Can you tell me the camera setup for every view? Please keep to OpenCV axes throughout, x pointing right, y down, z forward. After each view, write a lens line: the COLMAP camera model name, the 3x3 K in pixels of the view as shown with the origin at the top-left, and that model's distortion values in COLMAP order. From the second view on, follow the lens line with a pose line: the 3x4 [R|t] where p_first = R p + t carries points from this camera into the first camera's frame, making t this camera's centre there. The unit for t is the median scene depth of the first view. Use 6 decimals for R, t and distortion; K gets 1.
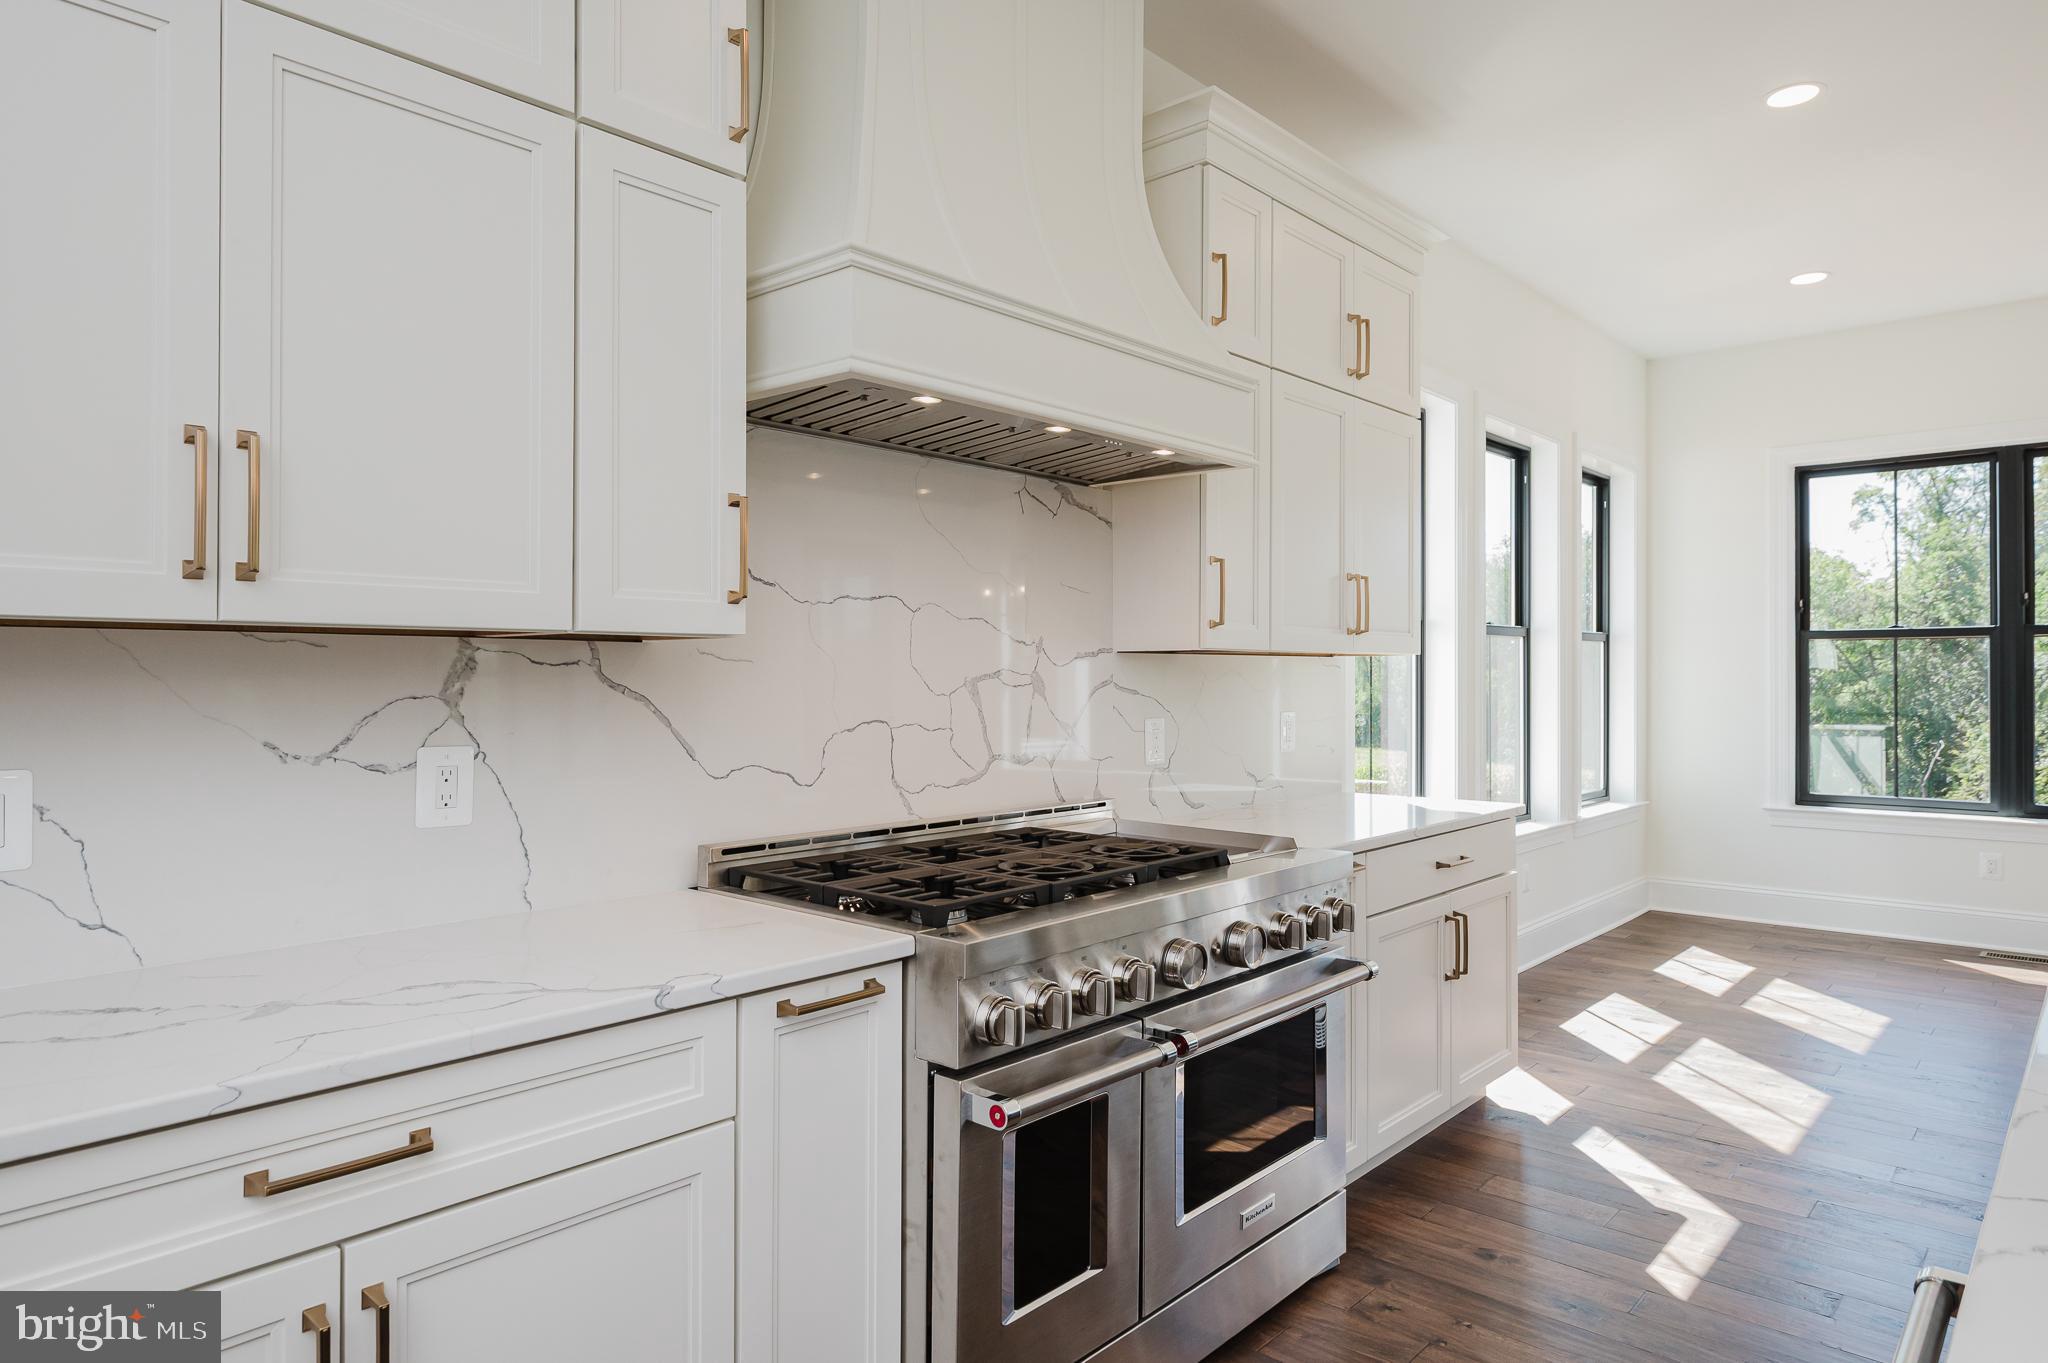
lens RADIAL K [[1233.8, 0, 1022.6], [0, 1233.8, 669.4], [0, 0, 1]] dist [-0.002600, -0.001077]
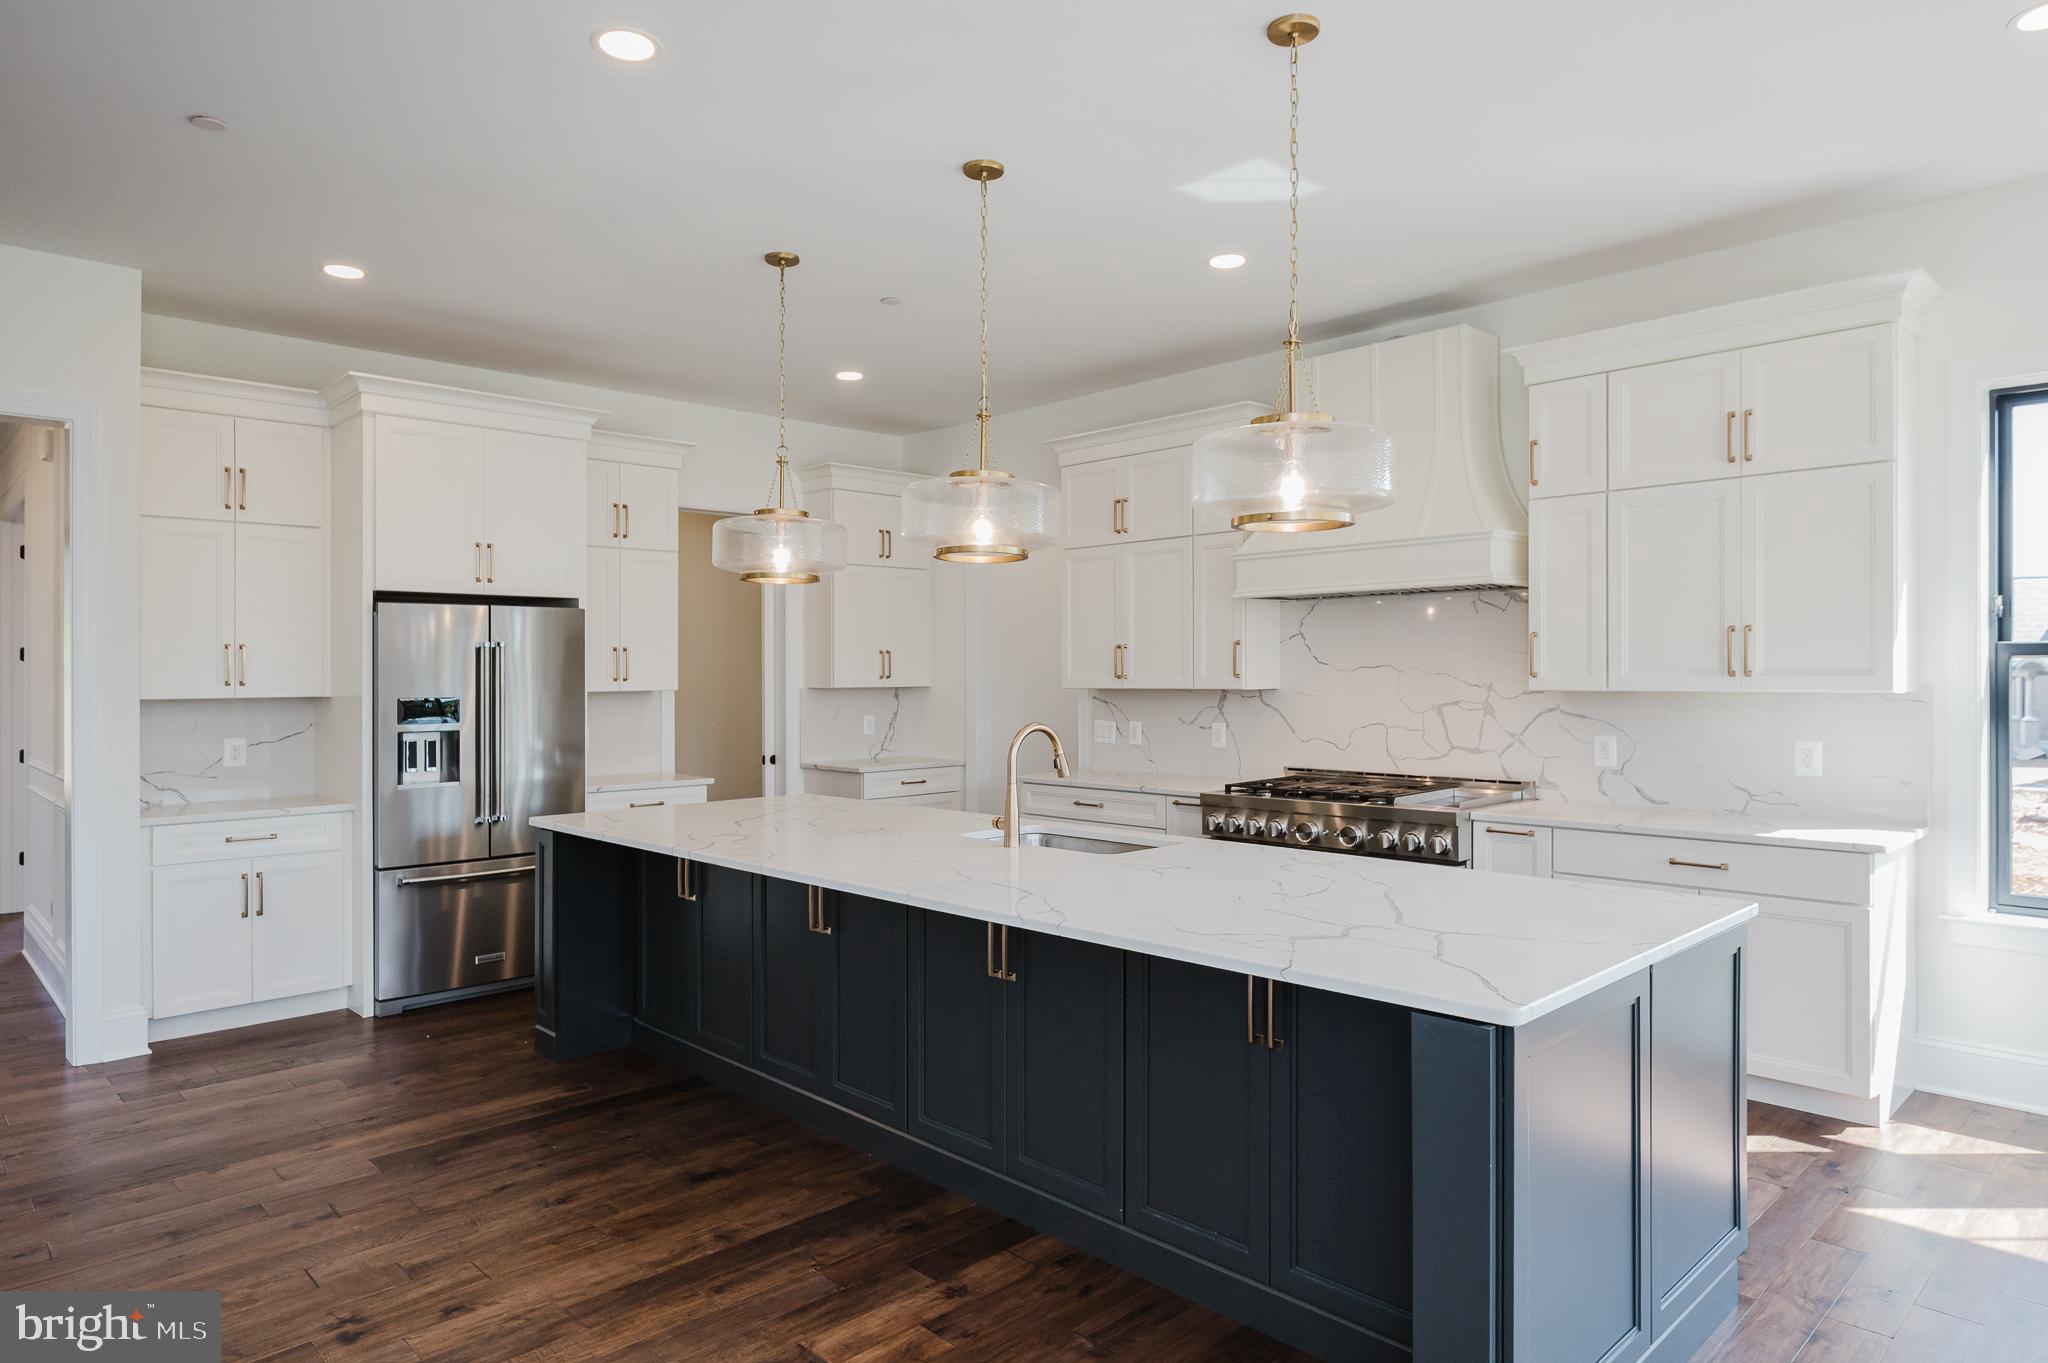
lens RADIAL K [[1233.8, 0, 1026.8], [0, 1233.8, 667.9], [0, 0, 1]] dist [-0.002600, -0.001077]
pose [[-0.065661, -0.012738, -0.997761, 1.859747], [0.003588, 0.999909, -0.013002, -0.027000], [0.997836, -0.004434, -0.065609, 0.480050]]
